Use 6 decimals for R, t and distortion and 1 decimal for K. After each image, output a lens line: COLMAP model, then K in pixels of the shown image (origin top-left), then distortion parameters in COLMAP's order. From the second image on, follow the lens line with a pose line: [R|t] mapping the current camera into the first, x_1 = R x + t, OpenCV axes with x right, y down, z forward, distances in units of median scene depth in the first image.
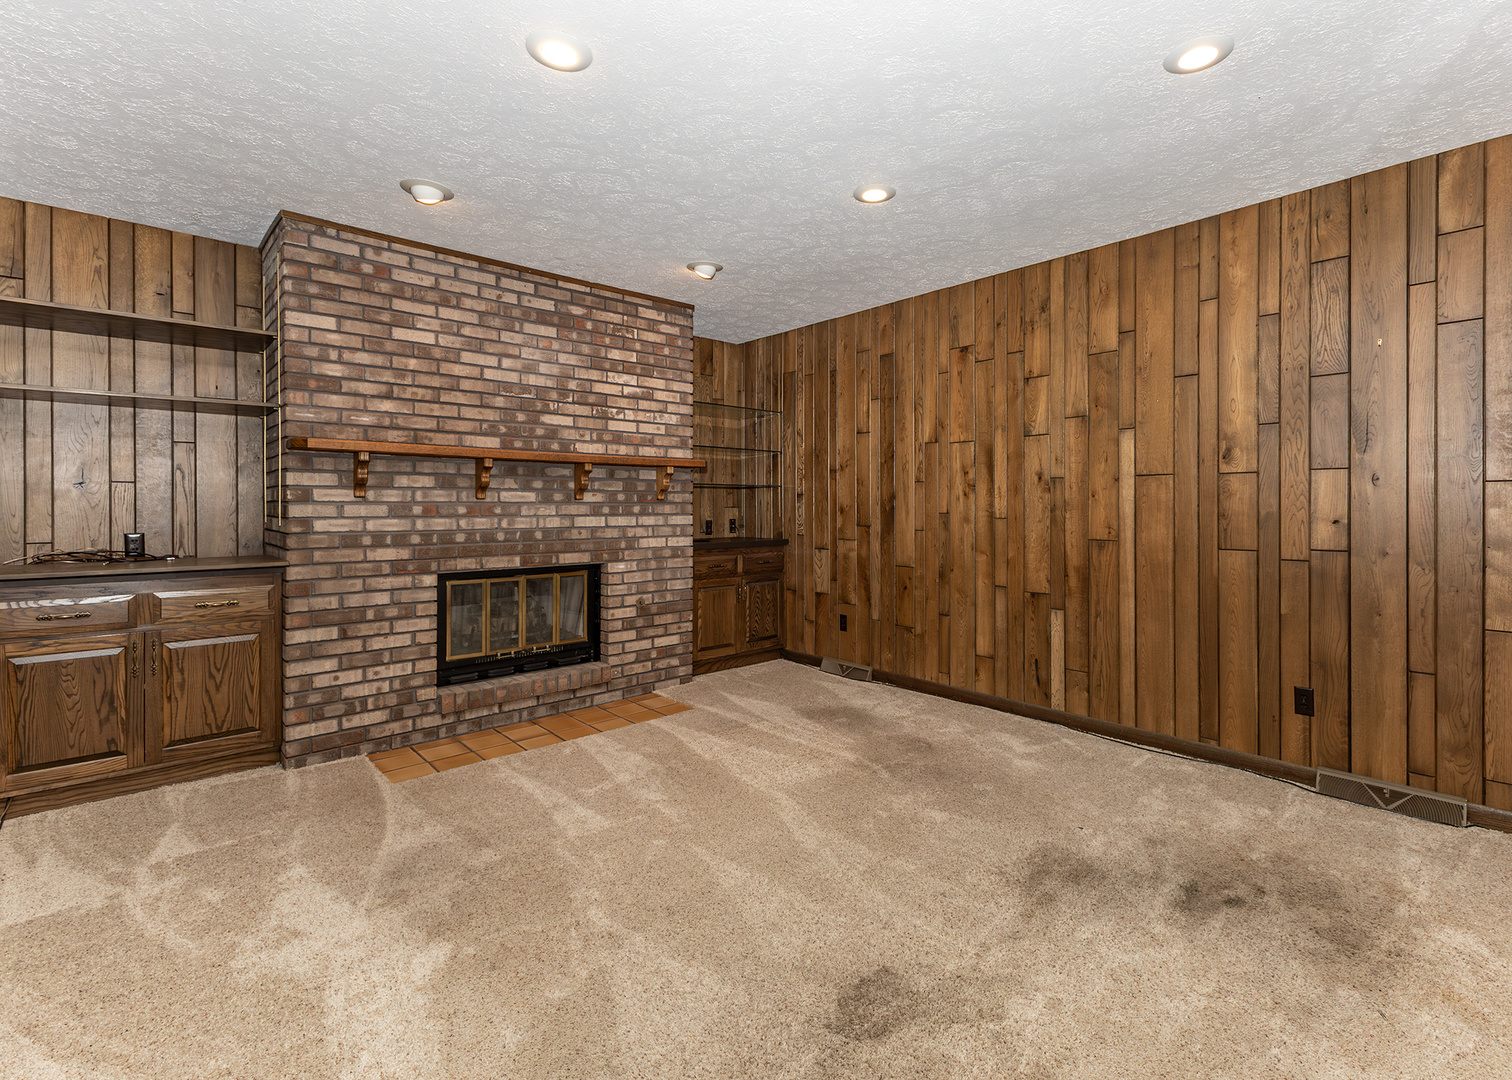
lens RADIAL K [[685.4, 0, 843.0], [0, 685.4, 502.3], [0, 0, 1]] dist [0.002365, 0.000117]
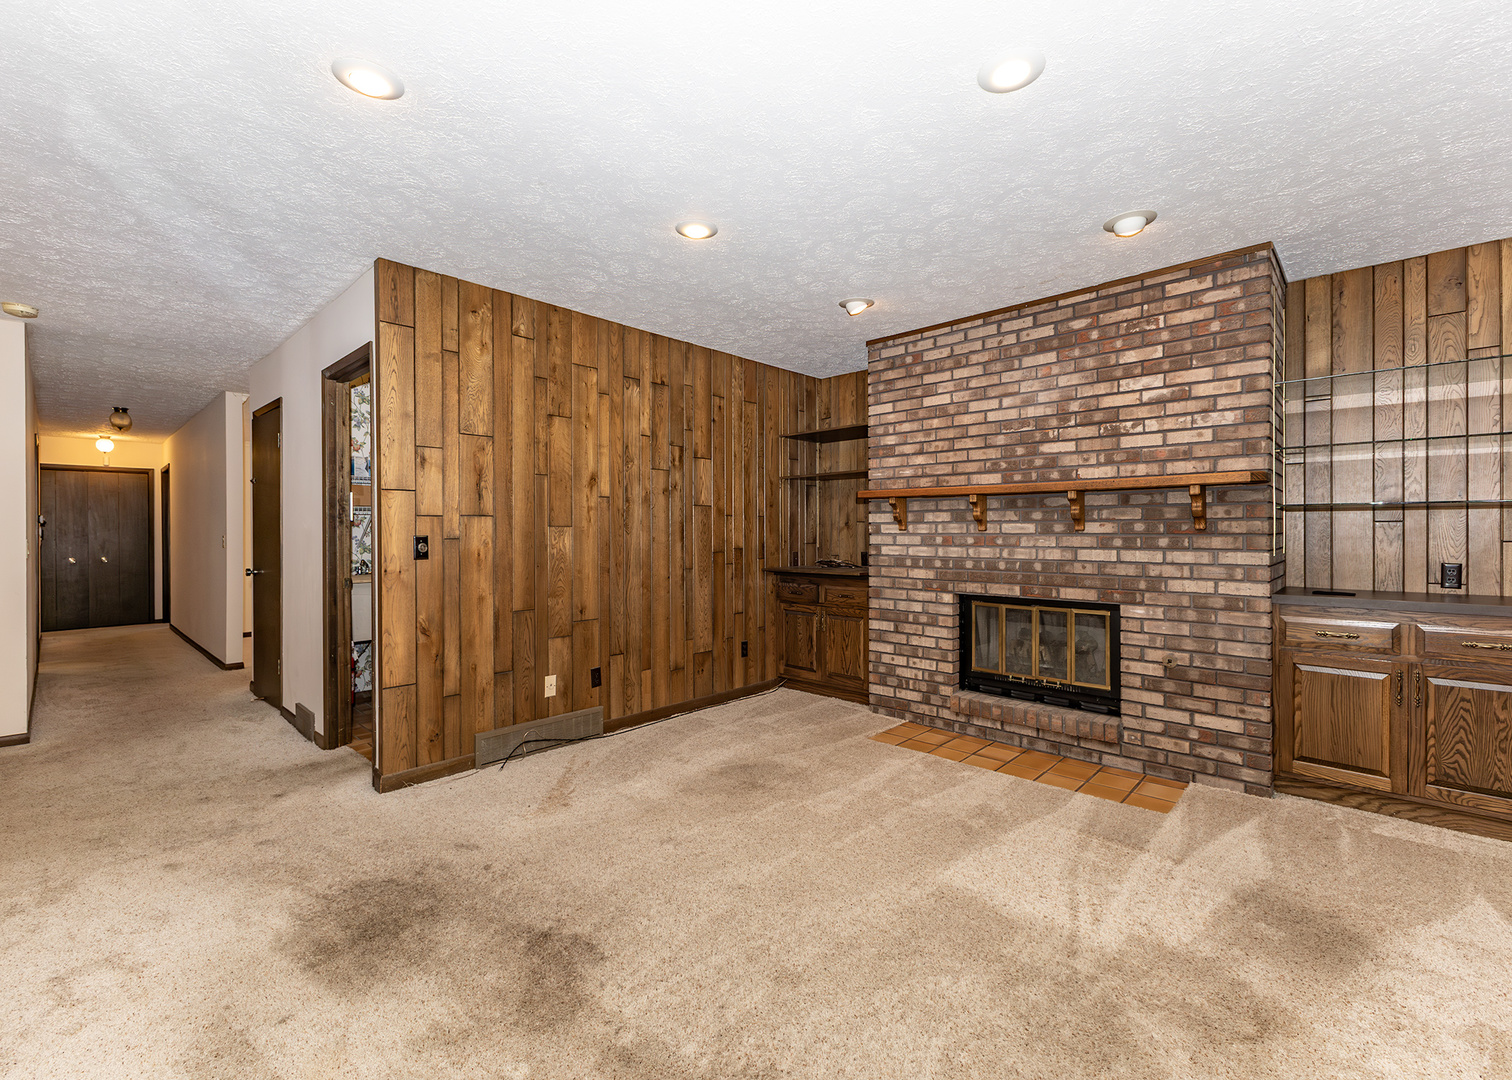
lens RADIAL K [[676.3, 0, 755.1], [0, 676.3, 536.1], [0, 0, 1]] dist [0.005873, -0.000069]
pose [[0.014240, 0.000823, -0.999898, 0.541555], [0.000411, 1.000000, 0.000829, 0.002730], [0.999899, -0.000422, 0.014240, 0.588444]]
